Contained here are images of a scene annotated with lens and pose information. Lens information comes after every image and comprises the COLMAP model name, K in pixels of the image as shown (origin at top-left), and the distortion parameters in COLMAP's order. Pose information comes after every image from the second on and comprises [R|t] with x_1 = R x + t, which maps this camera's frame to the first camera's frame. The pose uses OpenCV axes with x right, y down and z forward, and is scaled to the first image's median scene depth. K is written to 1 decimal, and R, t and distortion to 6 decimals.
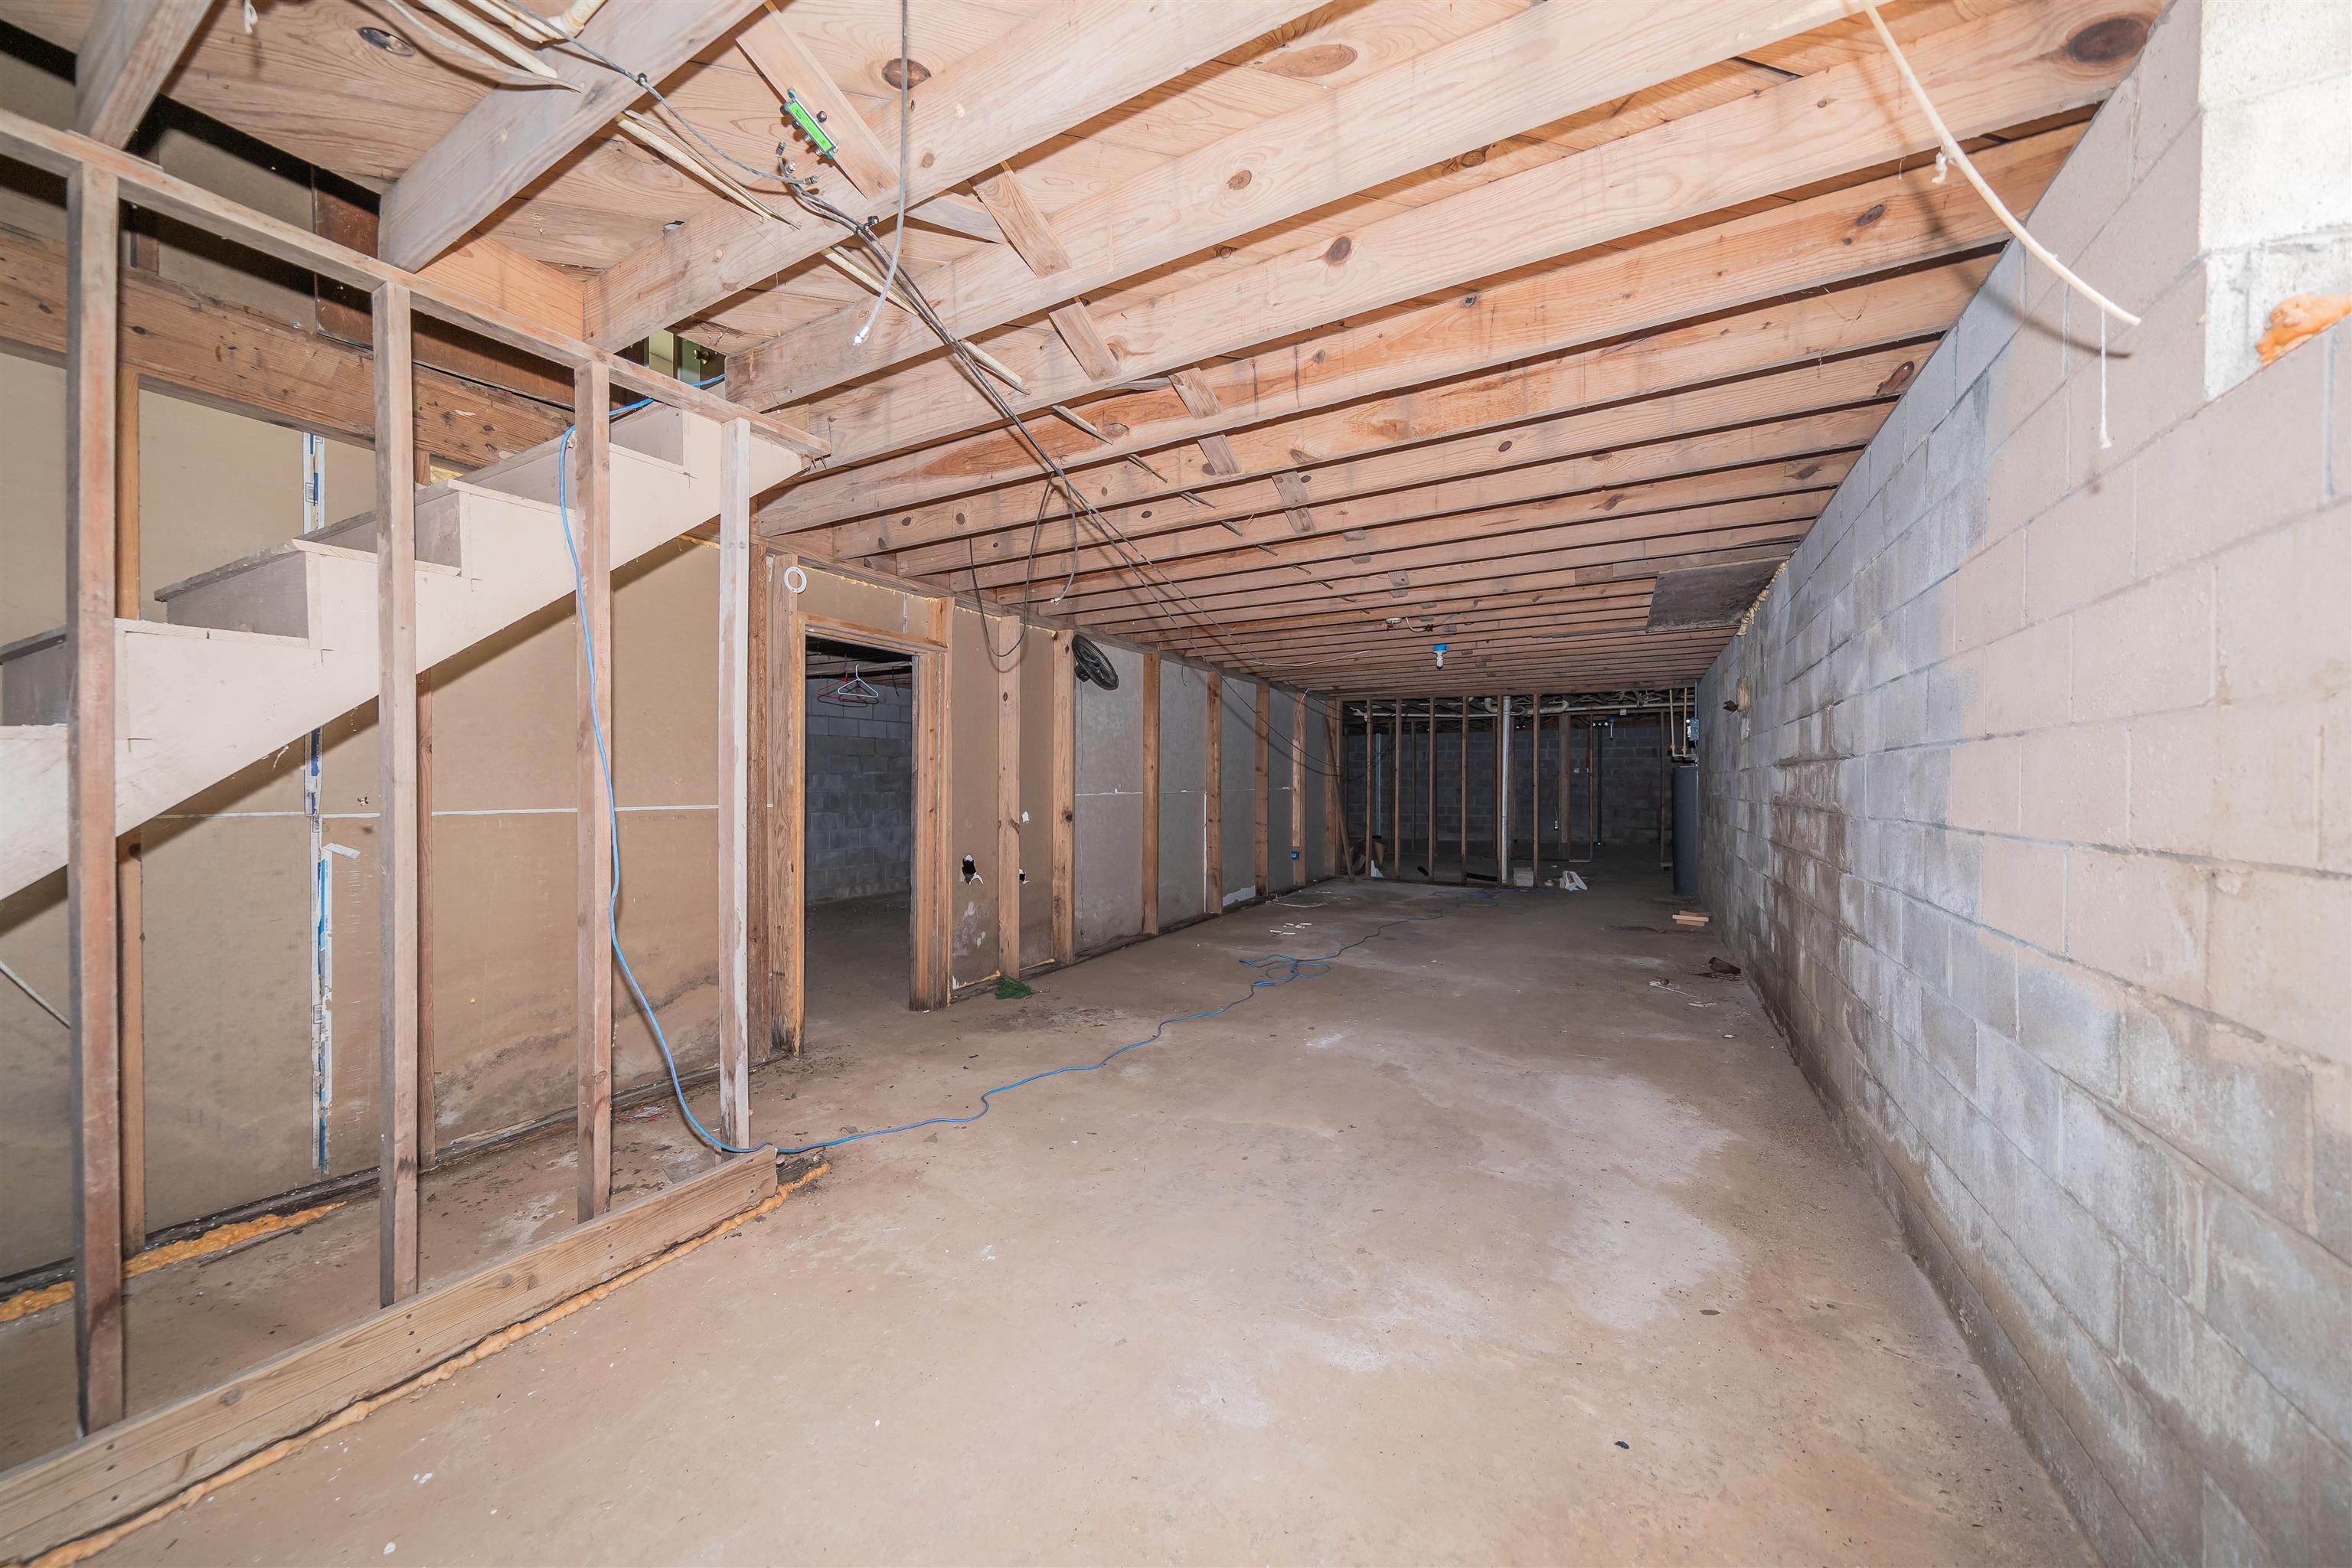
lens RADIAL K [[833.2, 0, 1164.0], [0, 833.2, 785.4], [0, 0, 1]] dist [-0.009434, 0.000075]
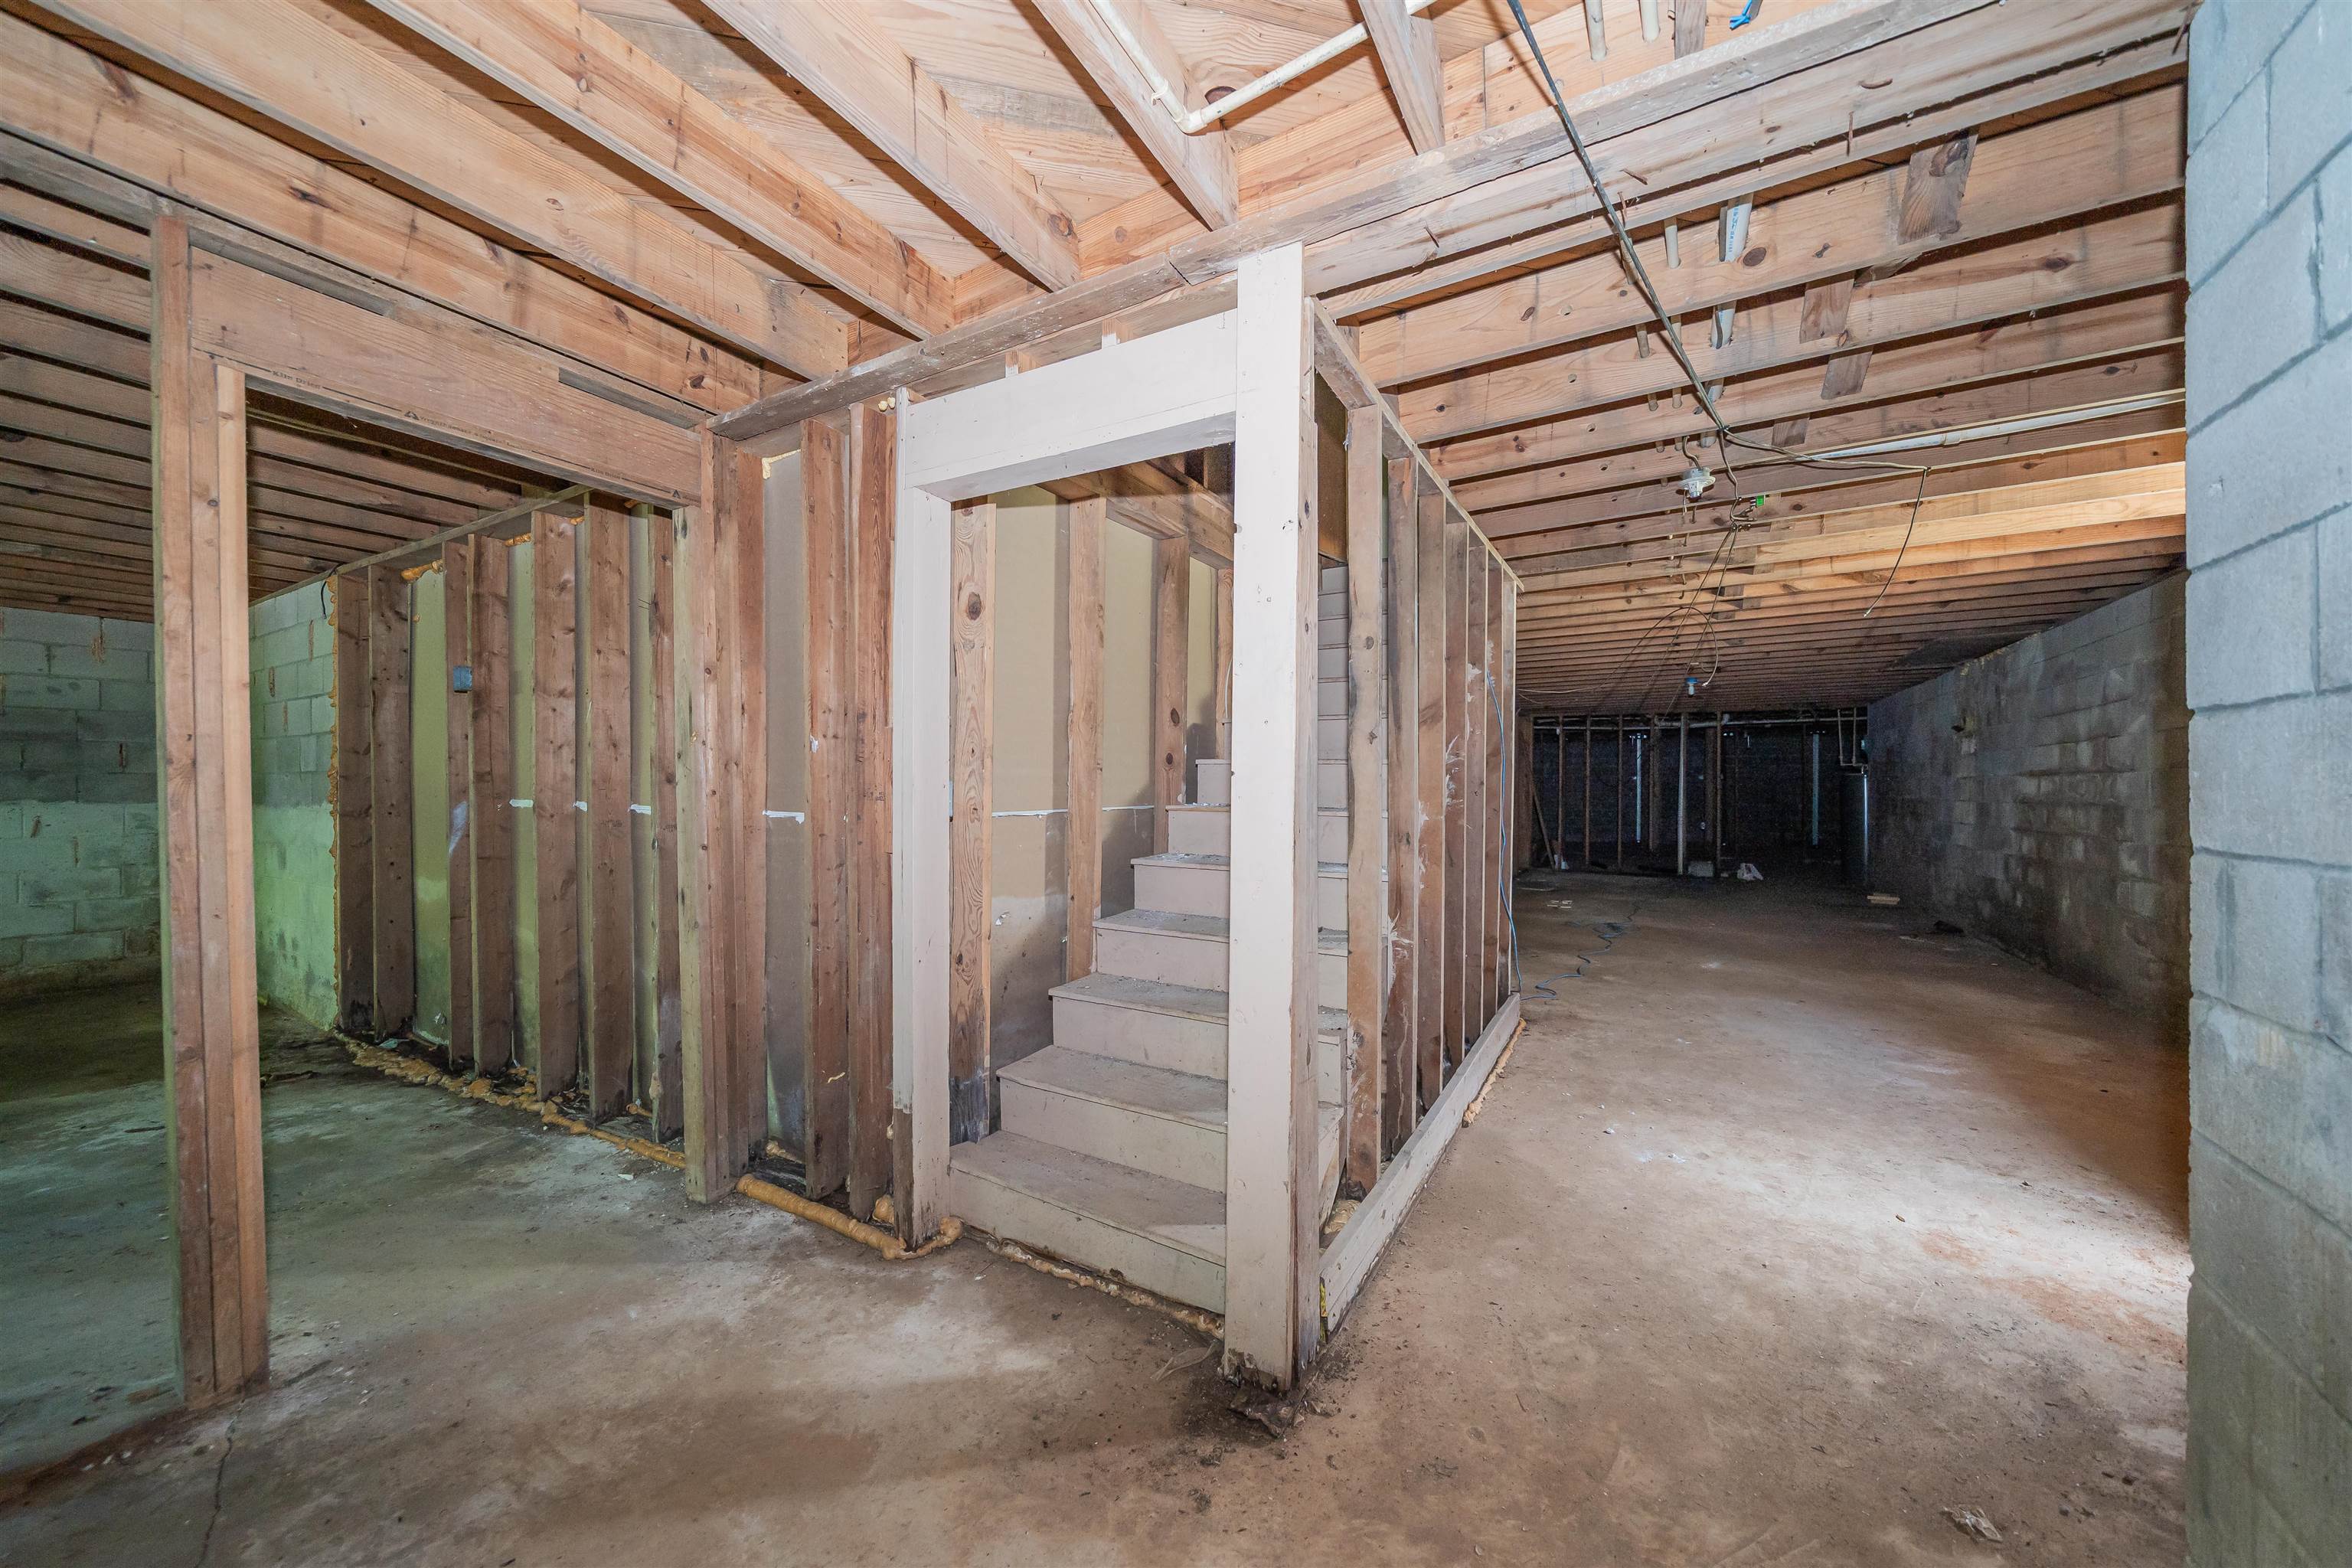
lens RADIAL K [[833.2, 0, 1171.9], [0, 833.2, 791.6], [0, 0, 1]] dist [-0.009434, 0.000075]
pose [[0.999640, 0.004724, -0.026421, -0.339367], [-0.004700, 0.999989, 0.000948, 0.004787], [0.026425, -0.000824, 0.999650, -0.223690]]
